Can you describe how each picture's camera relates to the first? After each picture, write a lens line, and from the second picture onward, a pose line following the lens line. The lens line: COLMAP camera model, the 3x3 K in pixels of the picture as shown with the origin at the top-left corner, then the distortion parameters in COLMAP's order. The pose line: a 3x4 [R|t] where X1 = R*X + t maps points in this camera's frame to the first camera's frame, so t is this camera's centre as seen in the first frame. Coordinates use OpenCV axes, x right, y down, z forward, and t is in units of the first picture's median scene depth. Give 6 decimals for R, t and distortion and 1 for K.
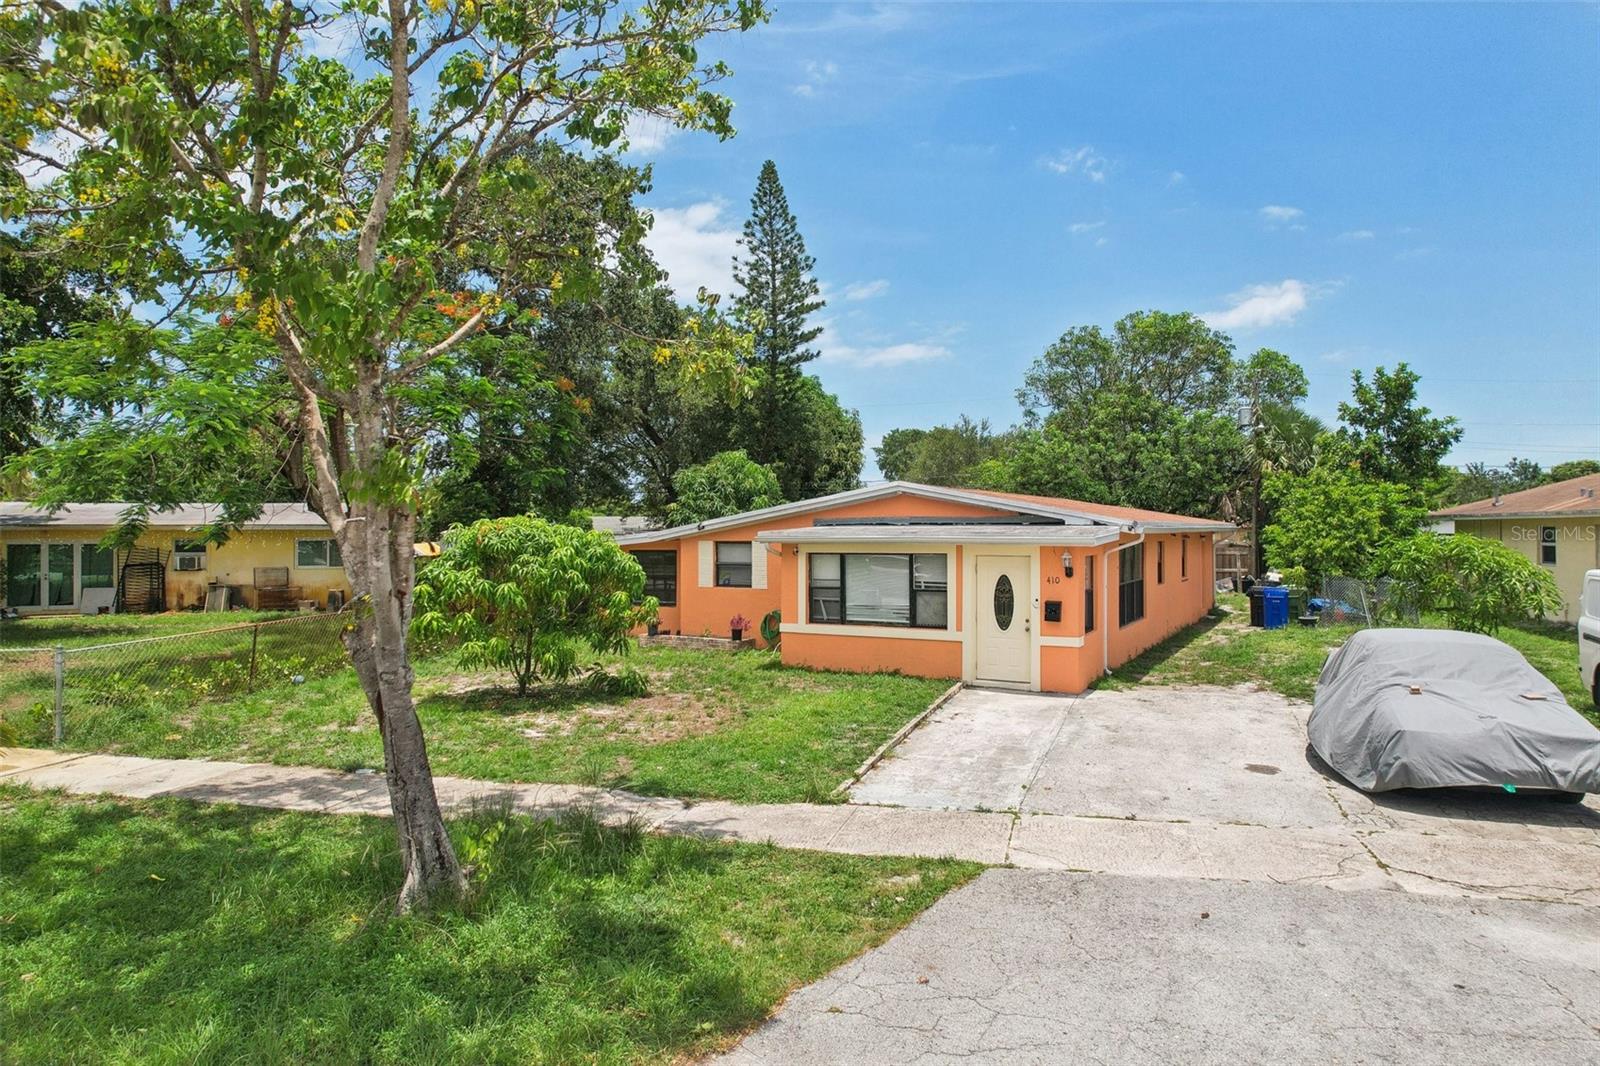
lens RADIAL K [[1003.2, 0, 822.3], [0, 1003.2, 537.9], [0, 0, 1]] dist [-0.002705, 0.000023]
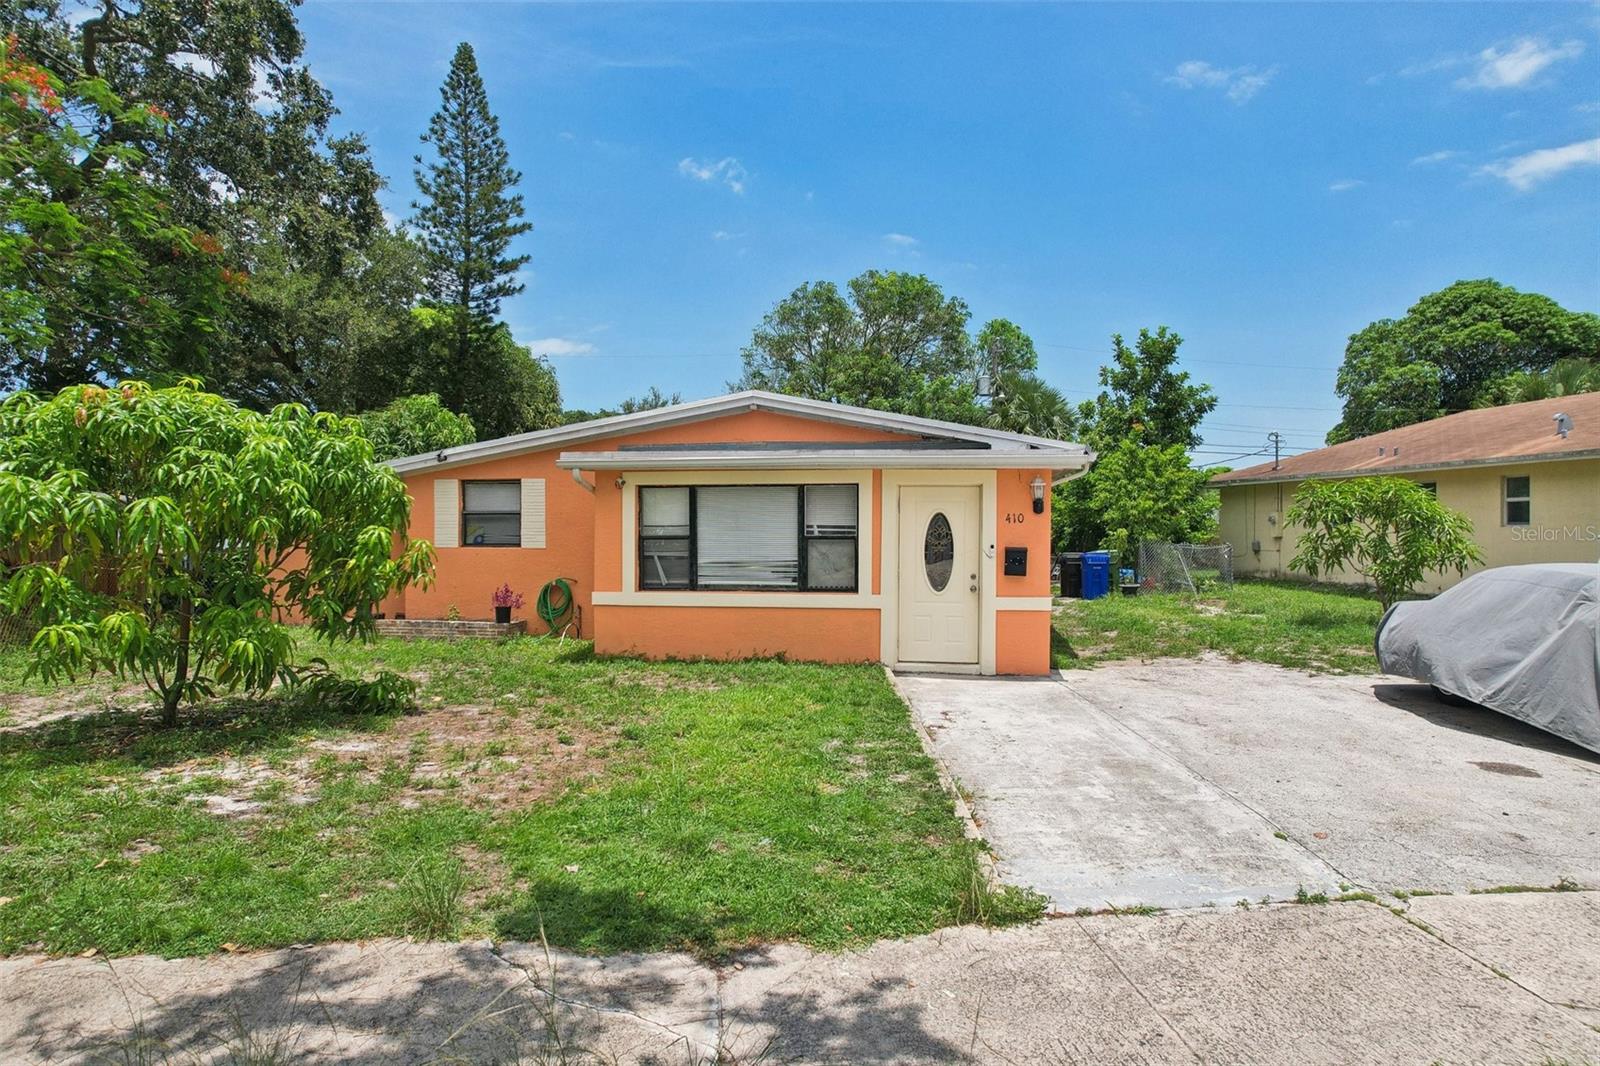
lens RADIAL K [[1008.1, 0, 800.0], [0, 1008.1, 533.0], [0, 0, 1]] dist [-0.057073, 0.059518]
pose [[0.945040, 0.000259, 0.326953, -0.131588], [0.000408, 0.999998, -0.001973, 0.047989], [-0.326953, 0.001998, 0.945038, 0.330561]]
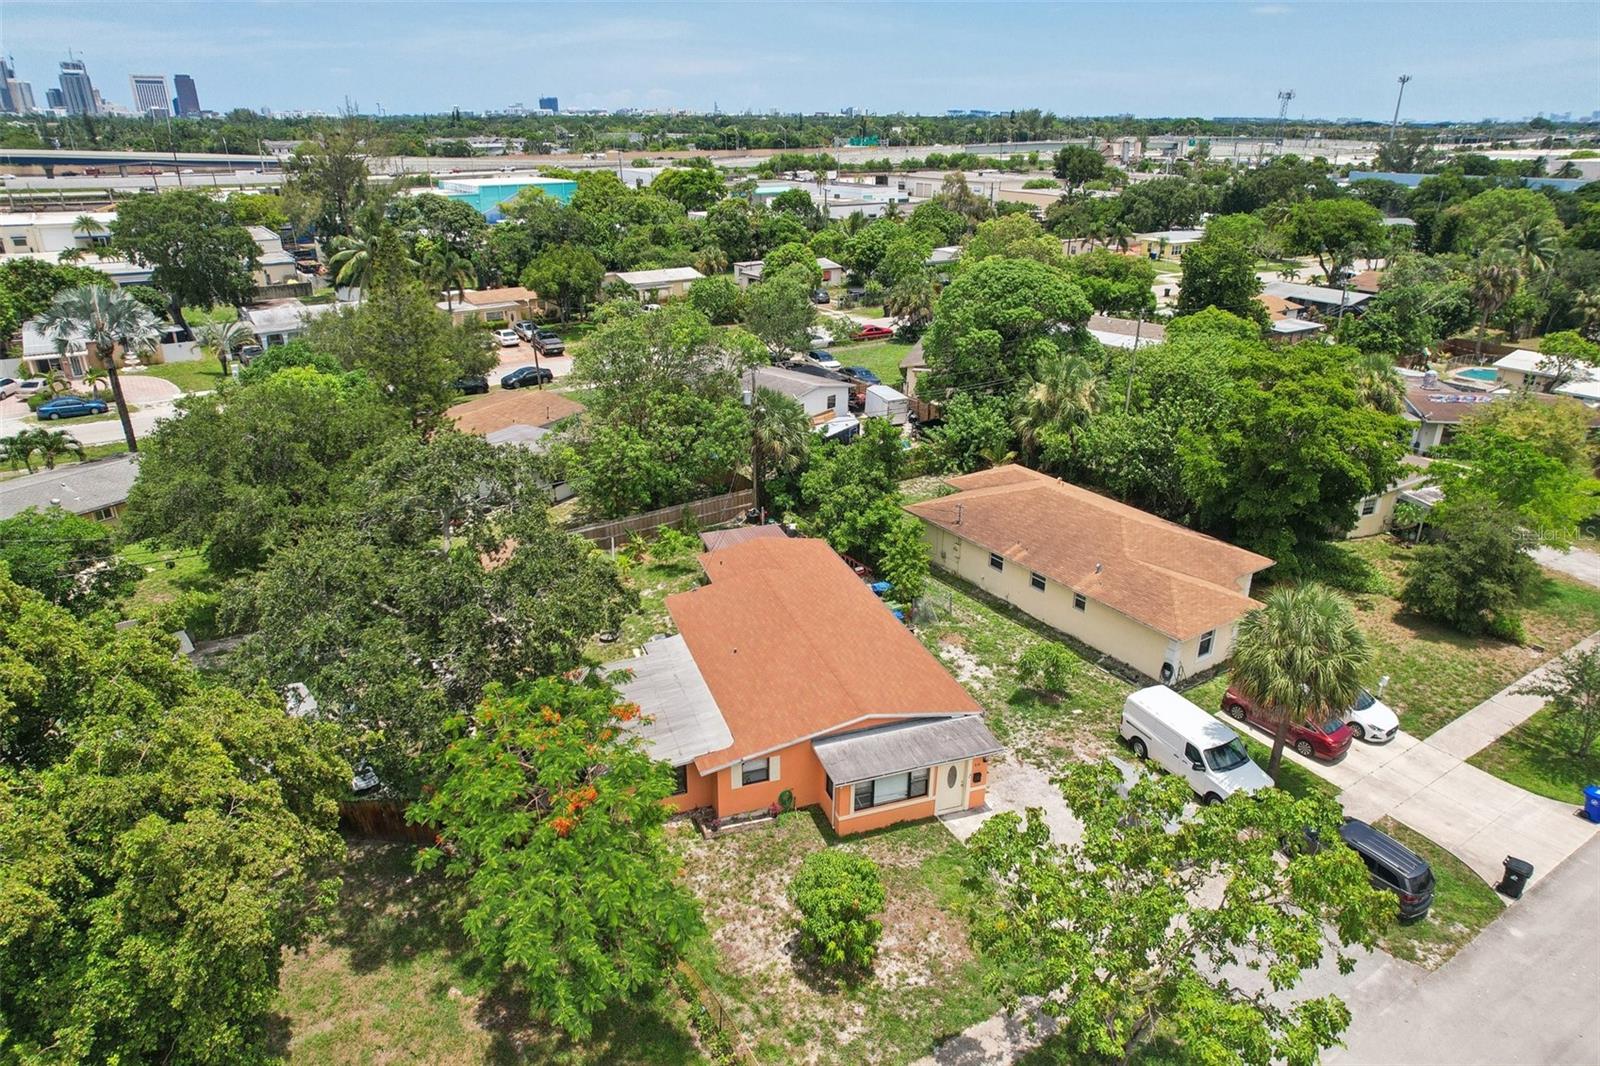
lens RADIAL K [[1003.2, 0, 822.3], [0, 1003.2, 537.9], [0, 0, 1]] dist [-0.002705, 0.000023]
pose [[0.684265, -0.278674, 0.673886, -1.141184], [-0.000279, 0.924001, 0.382389, -1.070983], [-0.729233, -0.261844, 0.632184, 0.021531]]
